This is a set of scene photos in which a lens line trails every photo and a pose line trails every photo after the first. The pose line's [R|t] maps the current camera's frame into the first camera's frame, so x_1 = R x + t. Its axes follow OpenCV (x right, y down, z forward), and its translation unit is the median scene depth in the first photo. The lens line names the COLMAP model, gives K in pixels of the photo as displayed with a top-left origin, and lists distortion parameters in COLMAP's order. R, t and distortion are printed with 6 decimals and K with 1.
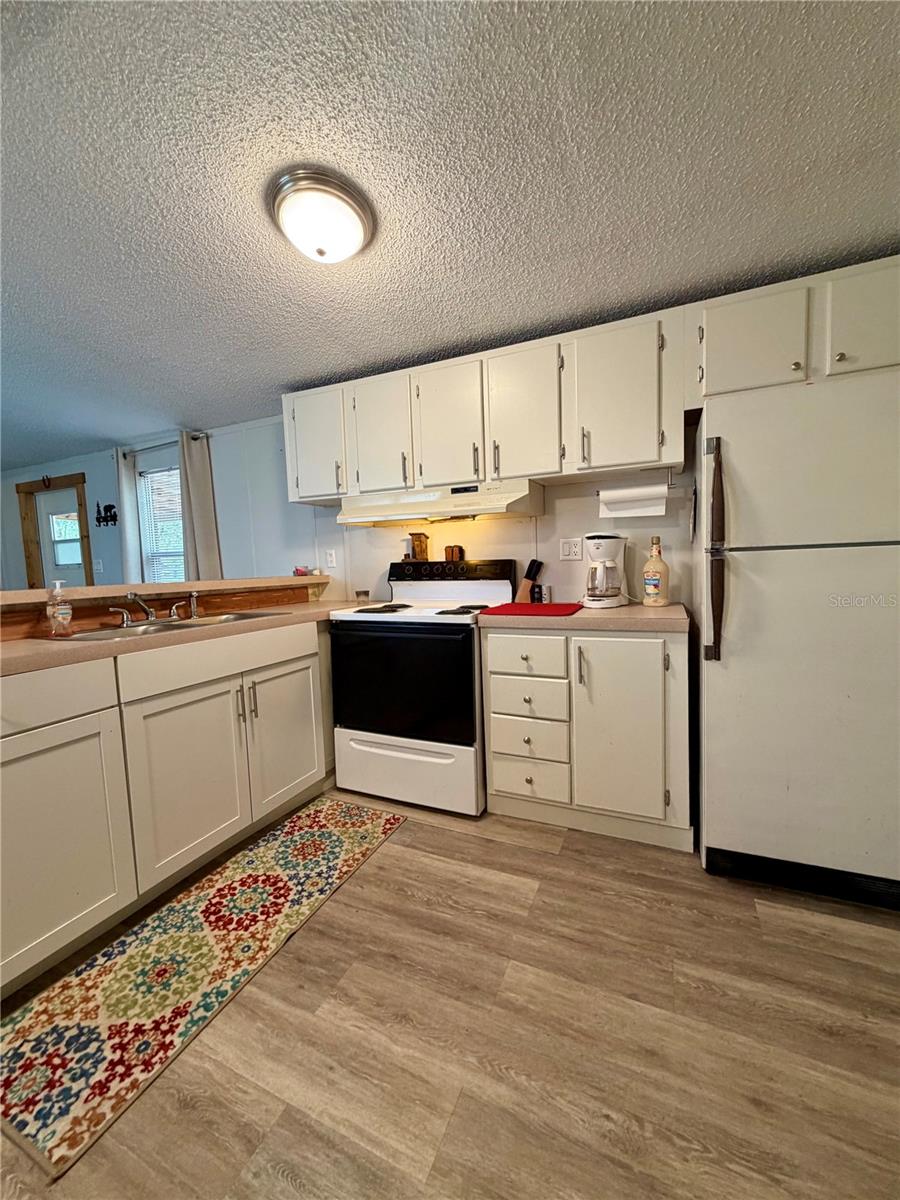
lens RADIAL K [[476.8, 0, 446.5], [0, 476.8, 598.9], [0, 0, 1]] dist [0.004323, -0.000478]
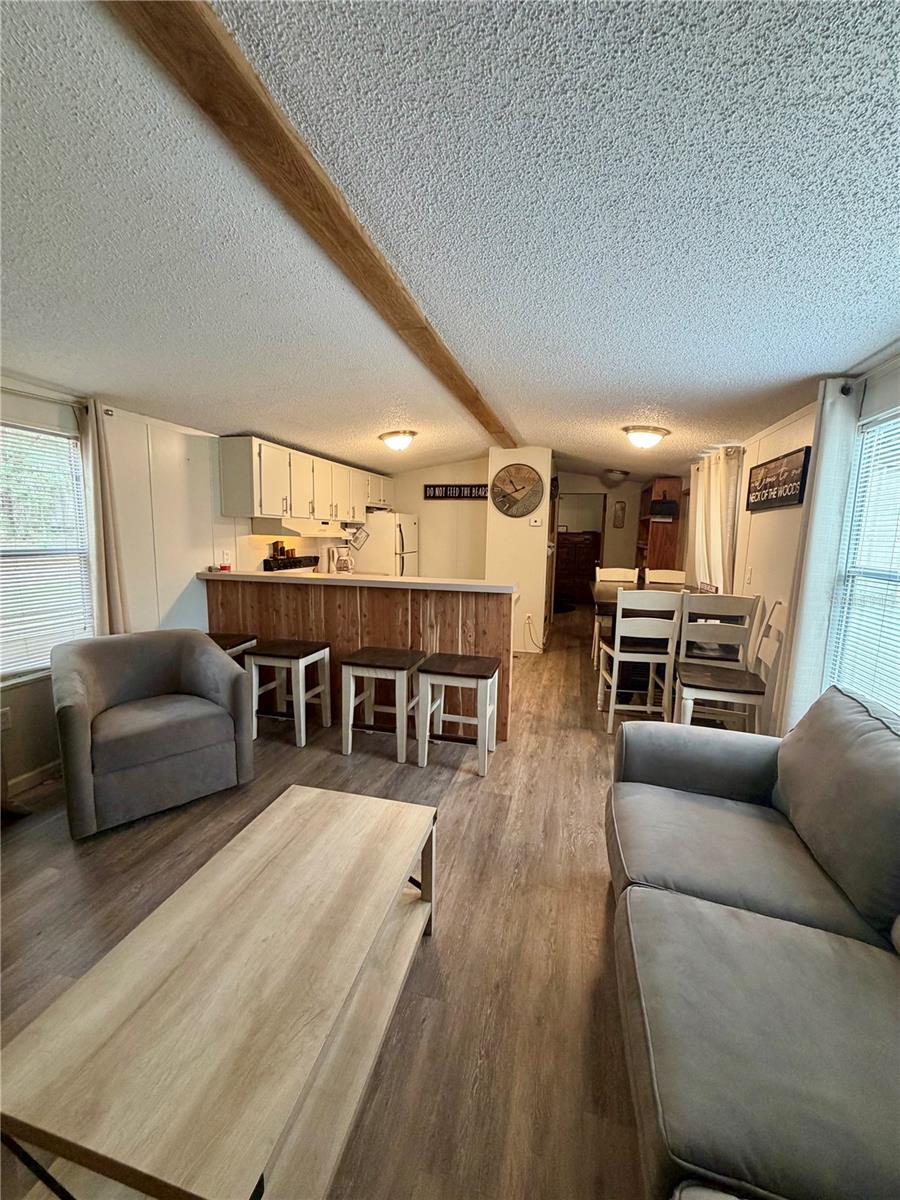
lens RADIAL K [[476.8, 0, 450.9], [0, 476.8, 602.5], [0, 0, 1]] dist [0.004323, -0.000478]
pose [[-0.166083, -0.114355, 0.979459, -2.529811], [0.068498, 0.989516, 0.127144, -0.136029], [-0.983730, 0.088208, -0.156509, 0.975394]]
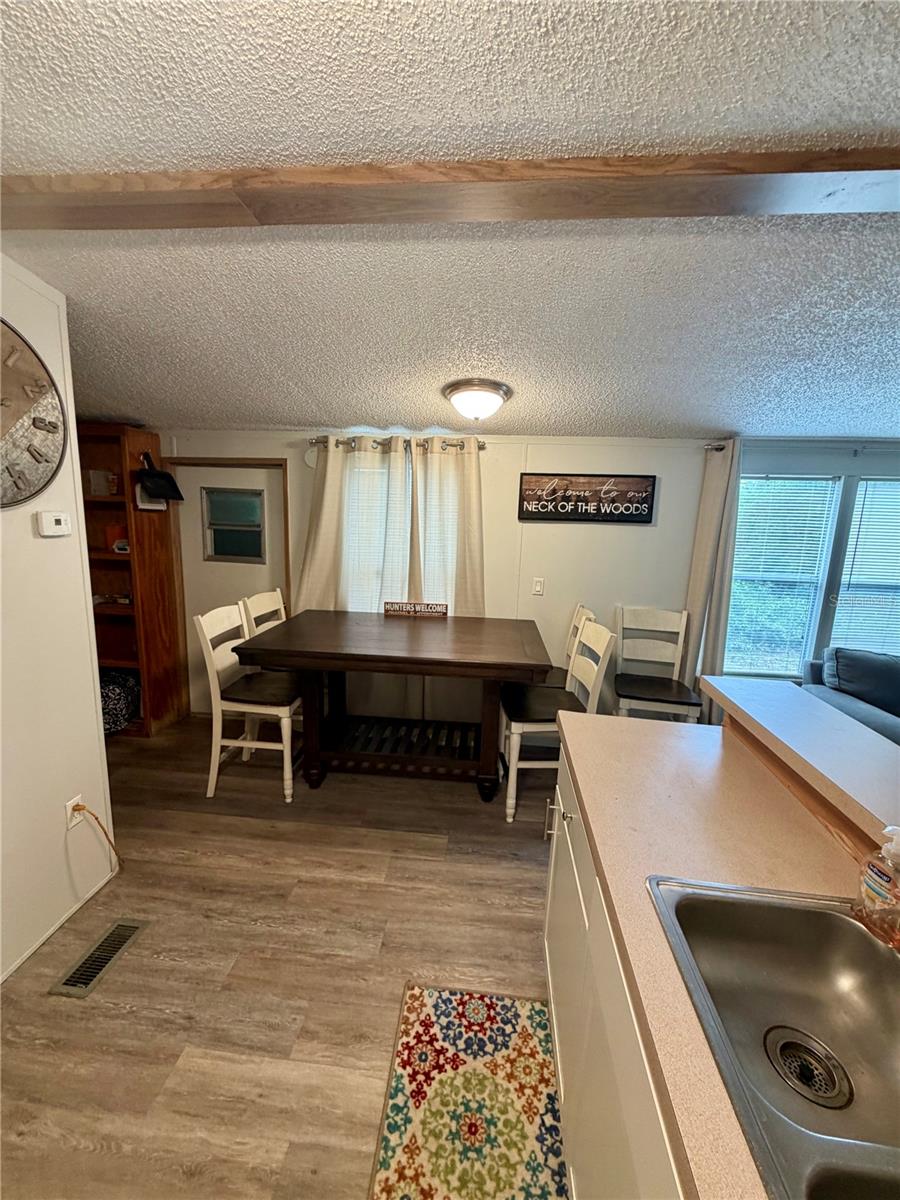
lens RADIAL K [[476.8, 0, 443.5], [0, 476.8, 595.1], [0, 0, 1]] dist [0.004323, -0.000478]
pose [[-0.946424, 0.059089, -0.317475, -0.204405], [-0.026327, 0.965726, 0.258225, -0.332433], [0.321852, 0.252748, -0.912430, 1.077404]]
